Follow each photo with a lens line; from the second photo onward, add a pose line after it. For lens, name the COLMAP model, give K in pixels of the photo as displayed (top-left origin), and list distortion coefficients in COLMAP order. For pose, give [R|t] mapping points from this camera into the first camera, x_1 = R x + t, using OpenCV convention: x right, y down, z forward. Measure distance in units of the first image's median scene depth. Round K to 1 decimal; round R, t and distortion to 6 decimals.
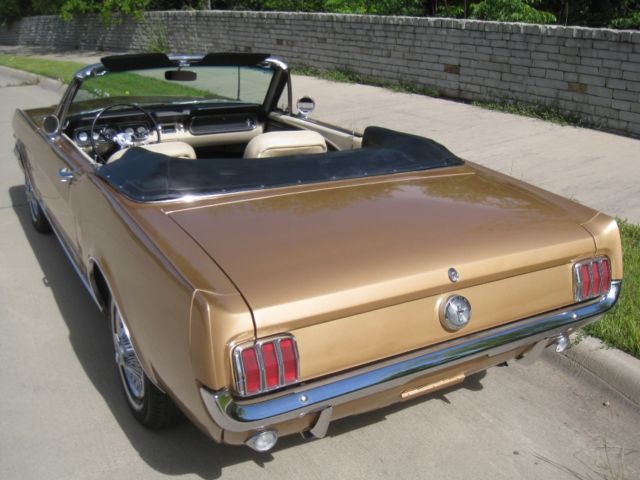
lens RADIAL K [[692.8, 0, 321.1], [0, 692.8, 238.8], [0, 0, 1]] dist [-0.134852, 0.000000]
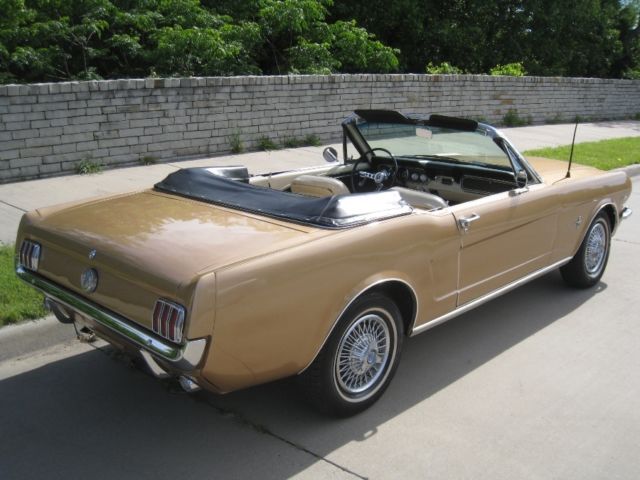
lens RADIAL K [[692.8, 0, 317.2], [0, 692.8, 238.2], [0, 0, 1]] dist [-0.134852, 0.000000]
pose [[-0.297925, -0.256835, 0.919389, -0.568532], [0.302072, 0.888267, 0.346026, -0.244990], [-0.905535, 0.380812, -0.187055, 0.655825]]
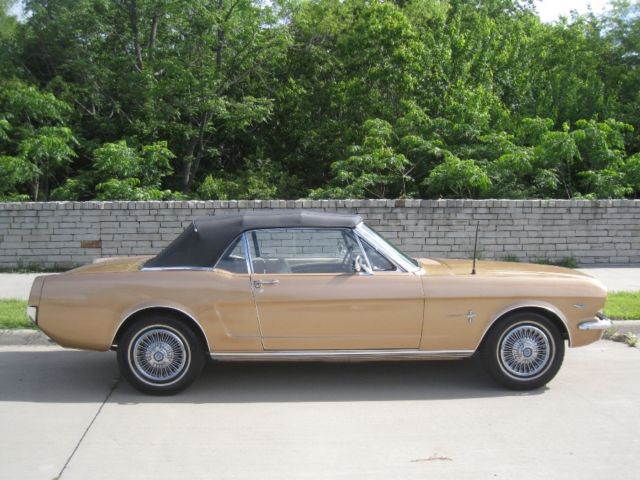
lens RADIAL K [[692.8, 0, 323.1], [0, 692.8, 240.5], [0, 0, 1]] dist [-0.134852, 0.000000]
pose [[0.431126, -0.071669, 0.899441, -0.696626], [0.304009, 0.950093, -0.070014, -0.062336], [-0.849535, 0.303623, 0.431398, 0.195397]]
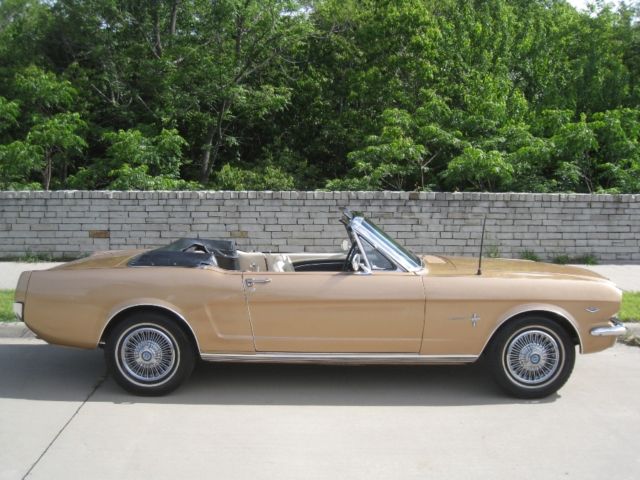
lens RADIAL K [[692.8, 0, 316.9], [0, 692.8, 236.1], [0, 0, 1]] dist [-0.134852, 0.000000]
pose [[0.471200, -0.075120, 0.878822, -0.660850], [0.289049, 0.954497, -0.073391, -0.064056], [-0.833320, 0.288604, 0.471472, 0.187039]]
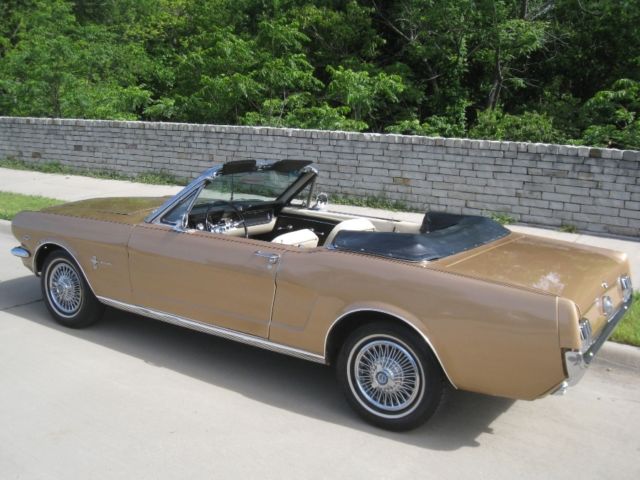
lens RADIAL K [[692.8, 0, 324.7], [0, 692.8, 239.7], [0, 0, 1]] dist [-0.134852, 0.000000]
pose [[0.889943, -0.058360, 0.452322, -0.297519], [0.121366, 0.986322, -0.111531, 0.010328], [-0.439626, 0.154153, 0.884853, -0.063578]]
